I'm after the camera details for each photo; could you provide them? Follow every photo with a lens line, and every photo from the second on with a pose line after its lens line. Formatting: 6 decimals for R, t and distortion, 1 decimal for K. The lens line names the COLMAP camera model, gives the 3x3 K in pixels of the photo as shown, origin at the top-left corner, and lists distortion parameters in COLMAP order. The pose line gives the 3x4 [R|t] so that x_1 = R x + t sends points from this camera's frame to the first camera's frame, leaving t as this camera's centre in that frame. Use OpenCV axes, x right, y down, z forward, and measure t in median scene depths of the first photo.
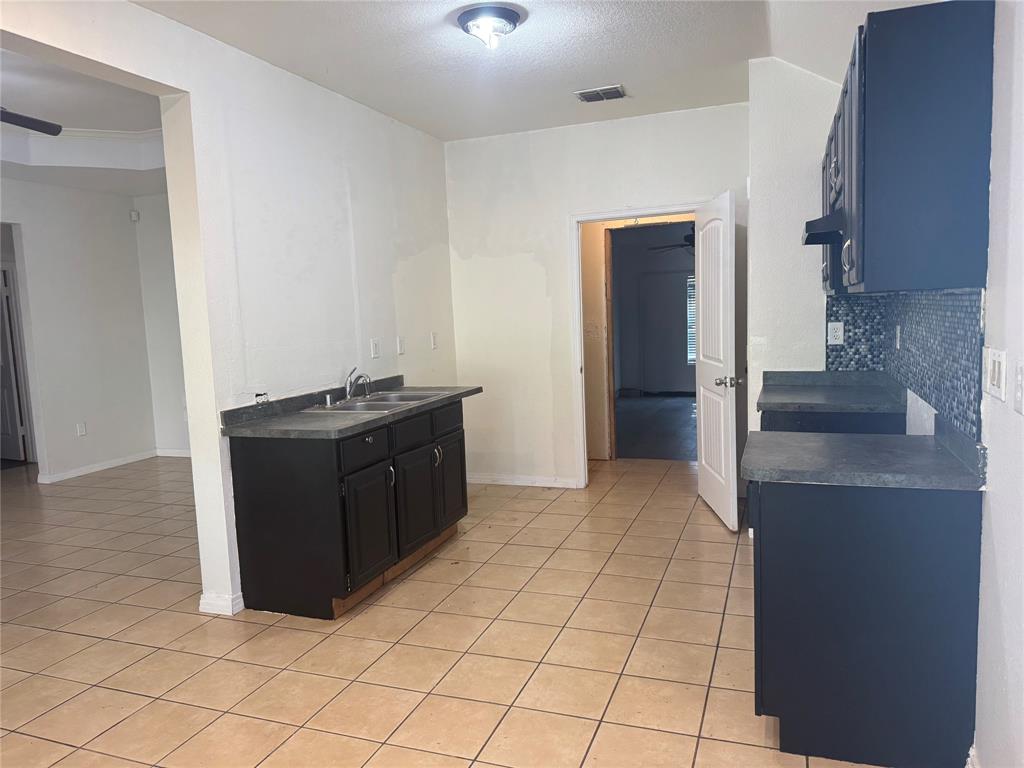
lens RADIAL K [[722.2, 0, 514.8], [0, 722.2, 387.7], [0, 0, 1]] dist [0.054855, -0.069075]
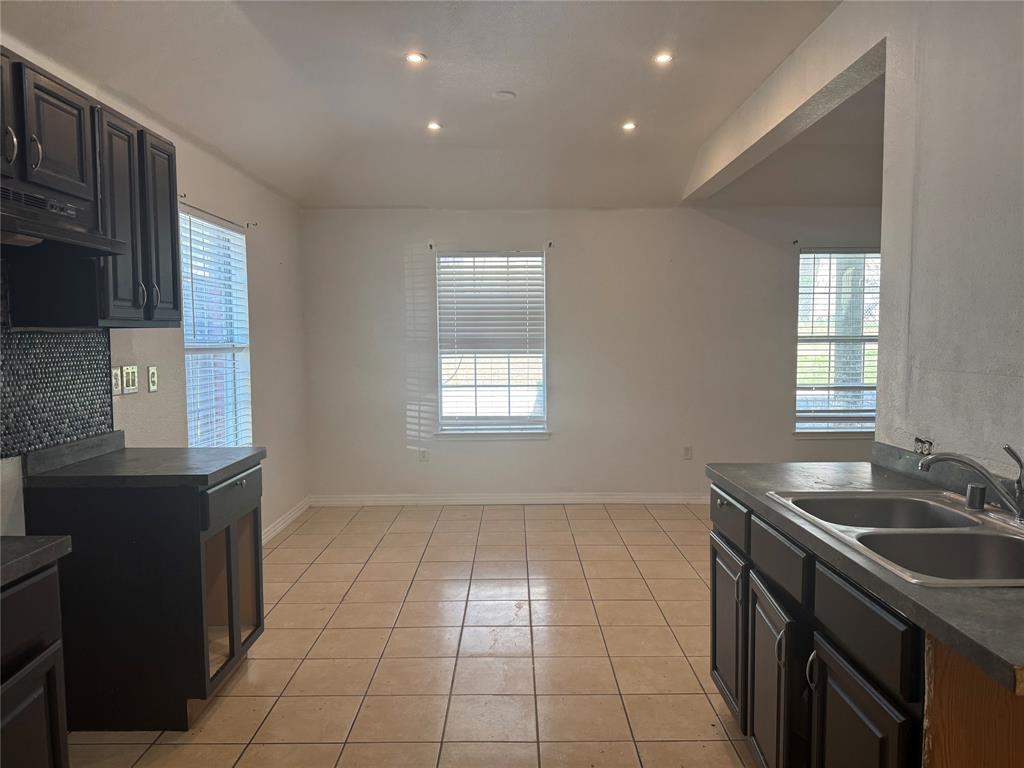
lens RADIAL K [[722.2, 0, 511.5], [0, 722.2, 383.9], [0, 0, 1]] dist [0.054855, -0.069075]
pose [[-0.937597, 0.068714, -0.340868, 0.187549], [0.005947, 0.983306, 0.181861, -0.146123], [0.347674, 0.168485, -0.922353, 1.336726]]
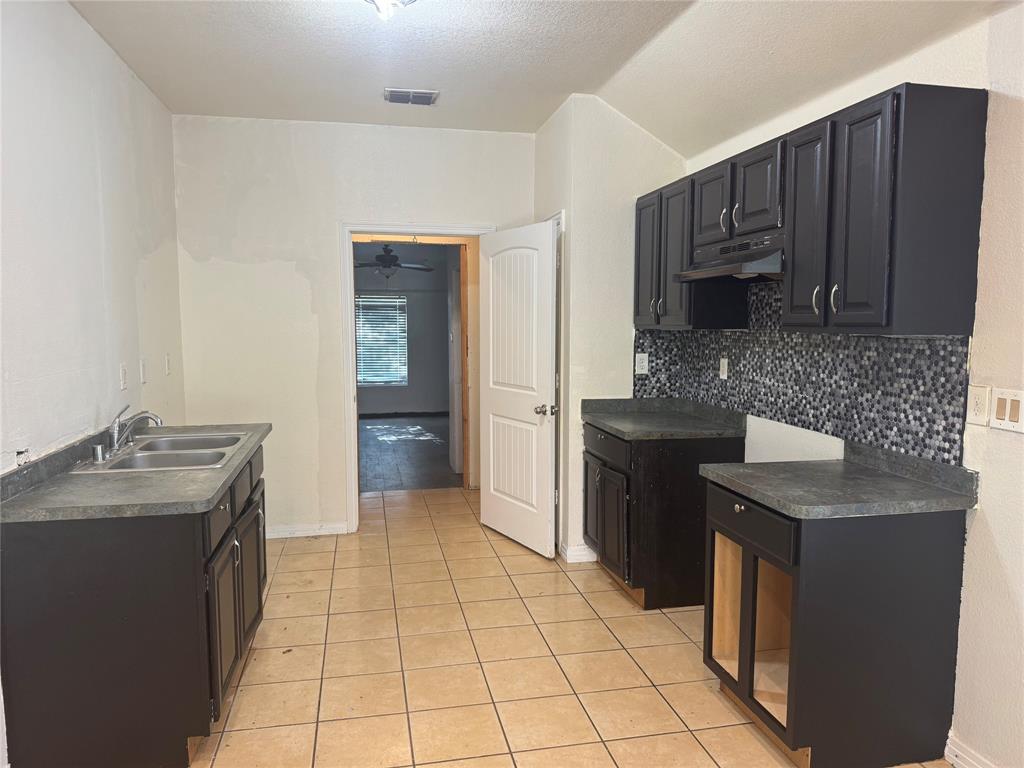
lens RADIAL K [[722.2, 0, 513.9], [0, 722.2, 389.7], [0, 0, 1]] dist [0.054855, -0.069075]
pose [[0.842854, -0.011324, 0.538024, -0.300001], [0.022909, 0.999627, -0.014850, -0.024233], [-0.537655, 0.024842, 0.842799, 0.196318]]
